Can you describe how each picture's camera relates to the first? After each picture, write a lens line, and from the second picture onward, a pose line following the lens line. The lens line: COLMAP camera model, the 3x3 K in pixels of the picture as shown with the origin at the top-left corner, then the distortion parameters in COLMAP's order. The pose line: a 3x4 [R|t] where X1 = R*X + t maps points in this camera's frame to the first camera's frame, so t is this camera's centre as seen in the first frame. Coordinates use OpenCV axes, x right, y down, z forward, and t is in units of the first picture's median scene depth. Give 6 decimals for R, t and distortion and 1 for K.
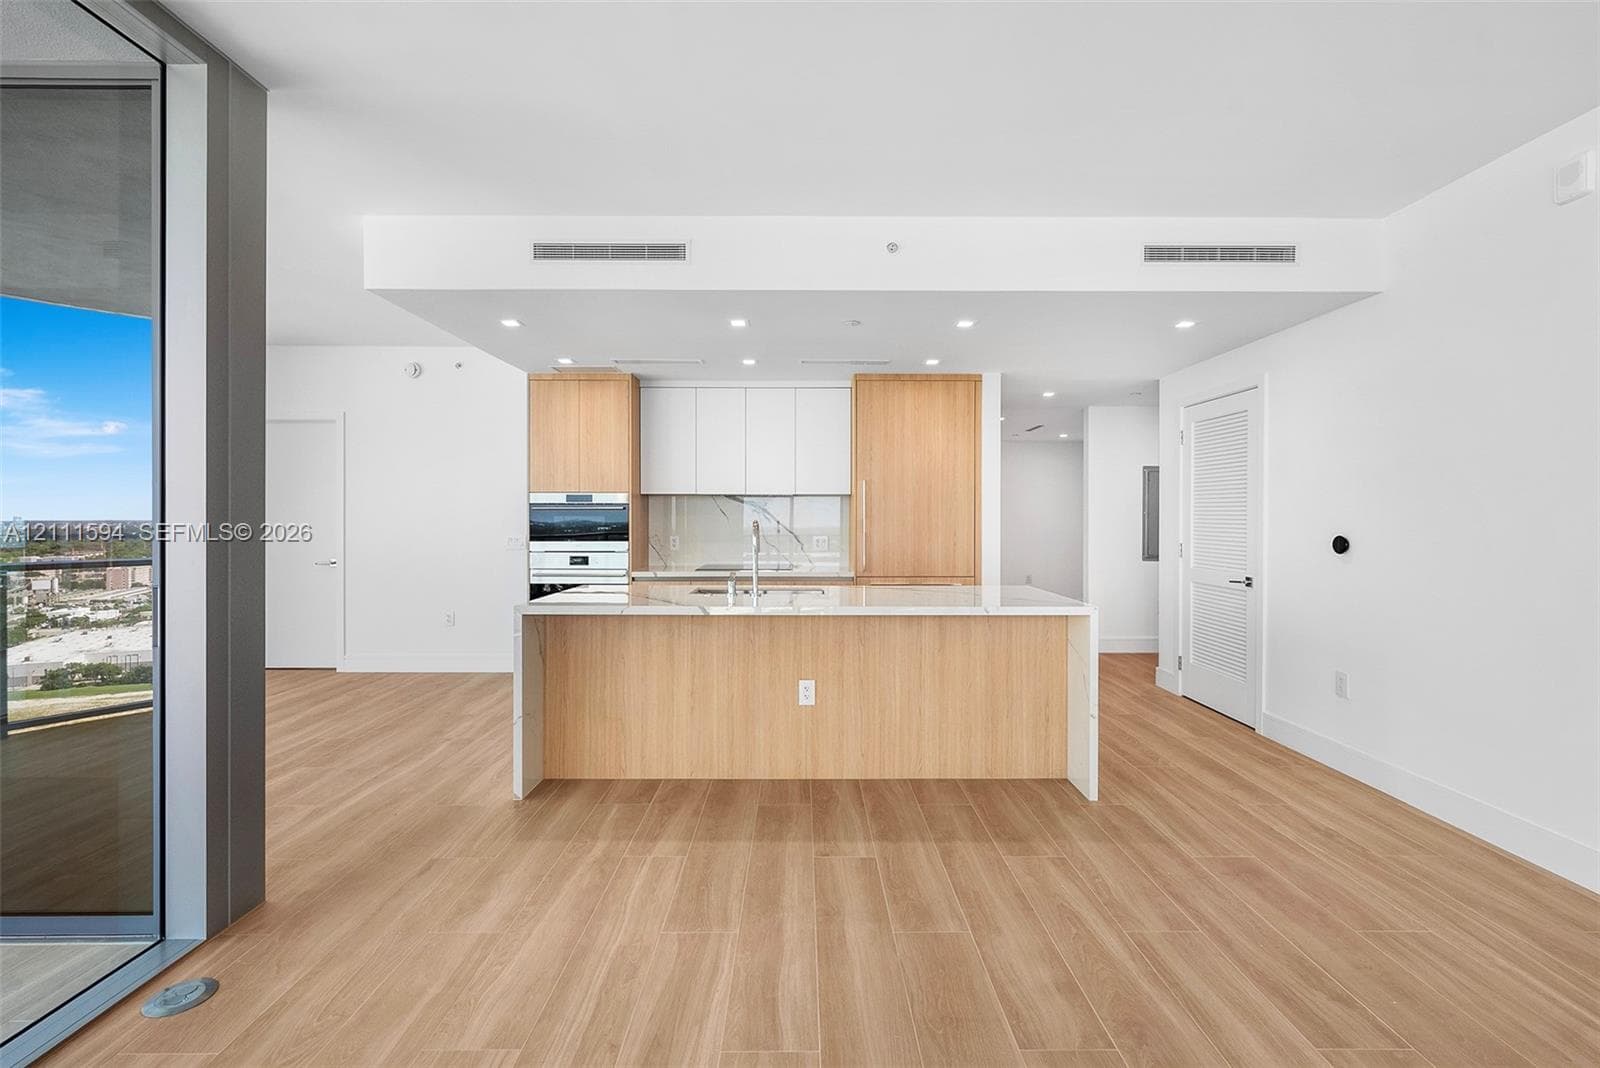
lens RADIAL K [[715.8, 0, 803.0], [0, 715.8, 523.2], [0, 0, 1]] dist [0.004477, -0.000098]
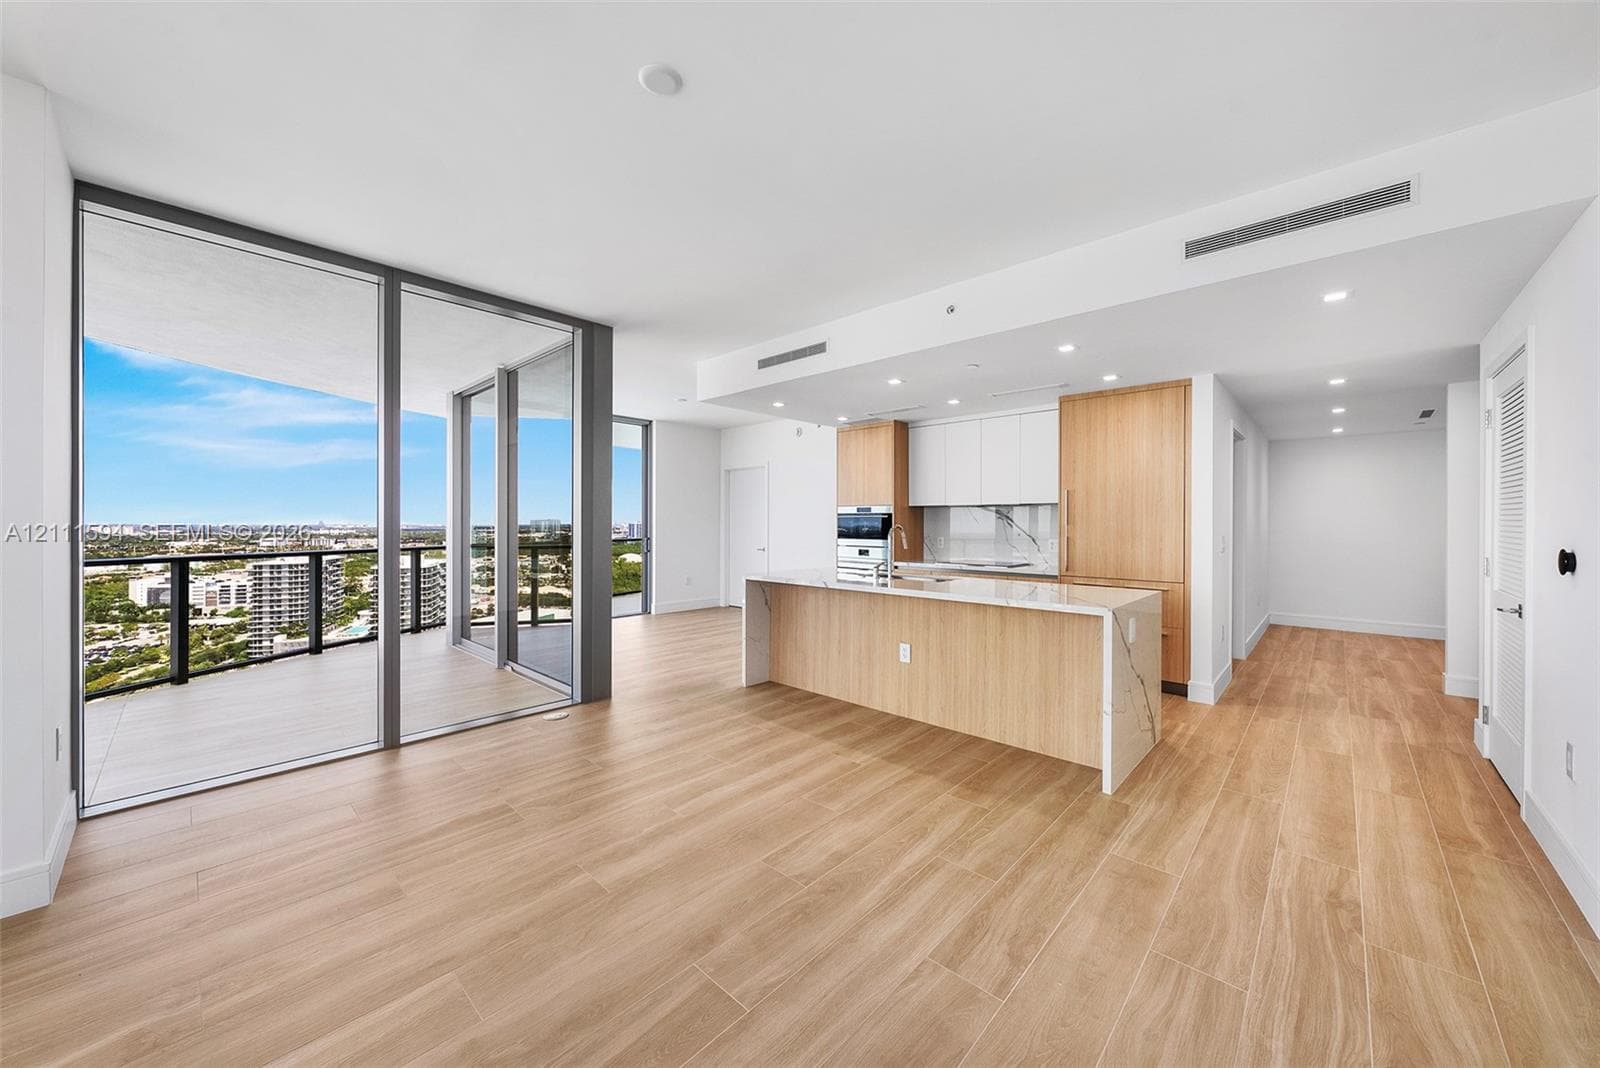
lens RADIAL K [[587.7, 0, 798.8], [0, 587.7, 528.6], [0, 0, 1]] dist [-0.000599, 0.000186]
pose [[0.722787, 0.007348, -0.691032, 0.627877], [-0.006981, 0.999970, 0.003330, 0.000461], [0.691036, 0.002417, 0.722816, 0.063314]]
